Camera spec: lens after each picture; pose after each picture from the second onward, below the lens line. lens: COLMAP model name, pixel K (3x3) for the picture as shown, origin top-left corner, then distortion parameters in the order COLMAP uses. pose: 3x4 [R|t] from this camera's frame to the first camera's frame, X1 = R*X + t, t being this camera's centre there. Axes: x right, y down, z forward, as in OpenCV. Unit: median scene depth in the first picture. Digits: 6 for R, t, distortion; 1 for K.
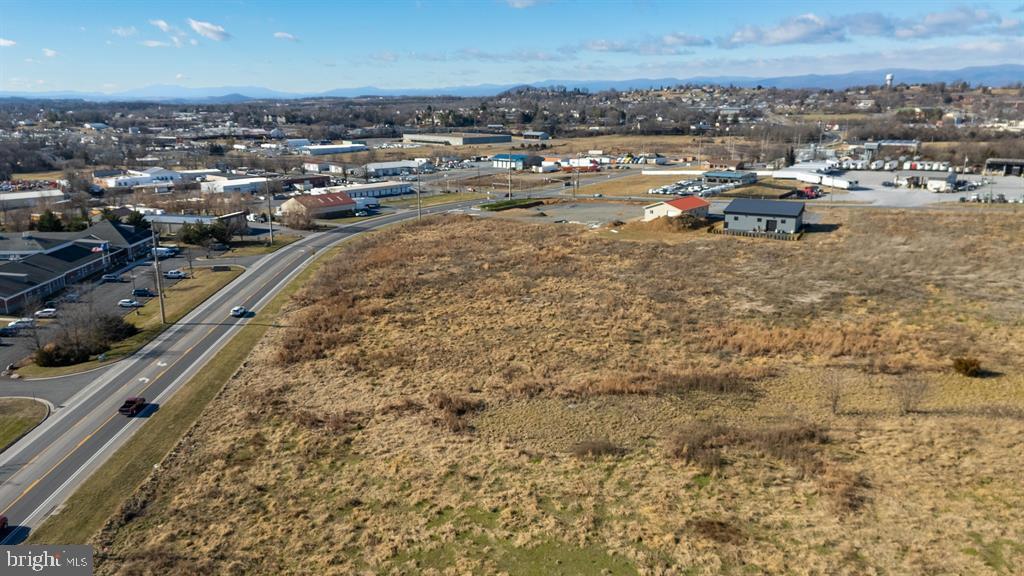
lens RADIAL K [[757.3, 0, 507.5], [0, 757.3, 298.4], [0, 0, 1]] dist [0.073767, -0.064726]
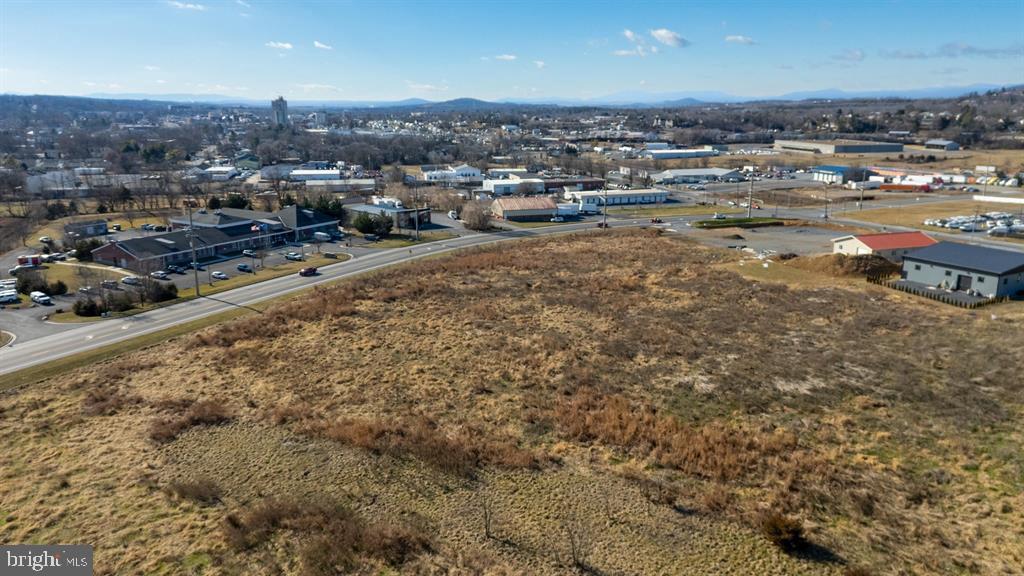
lens RADIAL K [[757.3, 0, 509.6], [0, 757.3, 293.4], [0, 0, 1]] dist [0.073767, -0.064726]
pose [[0.840622, 0.136797, -0.524063, 0.185397], [-0.142200, 0.989378, 0.030164, -0.024078], [0.522623, 0.049165, 0.851145, 0.087499]]
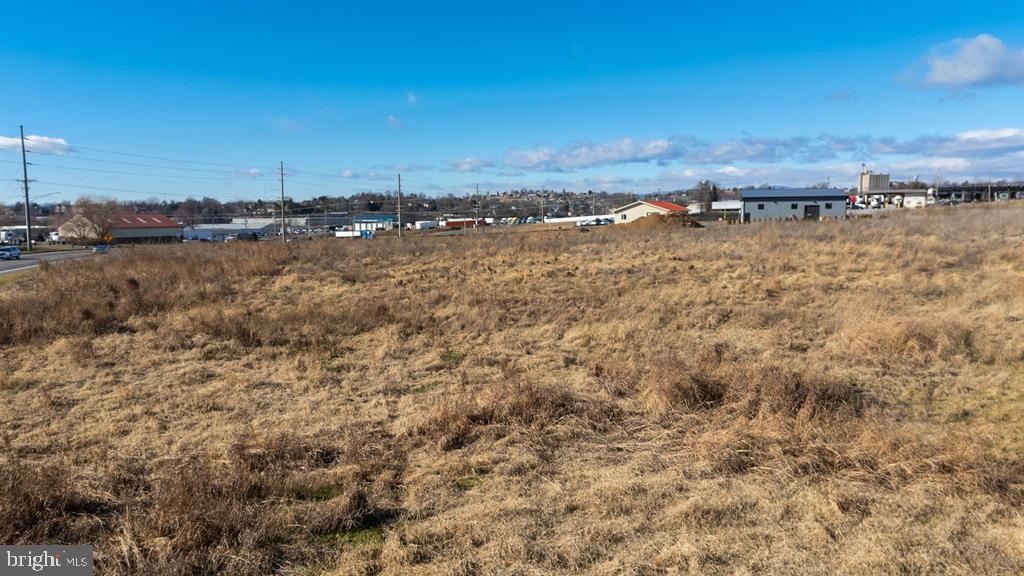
lens RADIAL K [[757.3, 0, 508.7], [0, 757.3, 281.2], [0, 0, 1]] dist [0.073767, -0.064726]
pose [[0.974610, -0.023608, 0.222660, -0.046292], [0.061940, 0.984046, -0.166782, 0.034962], [-0.215170, 0.176339, 0.960524, 0.194471]]
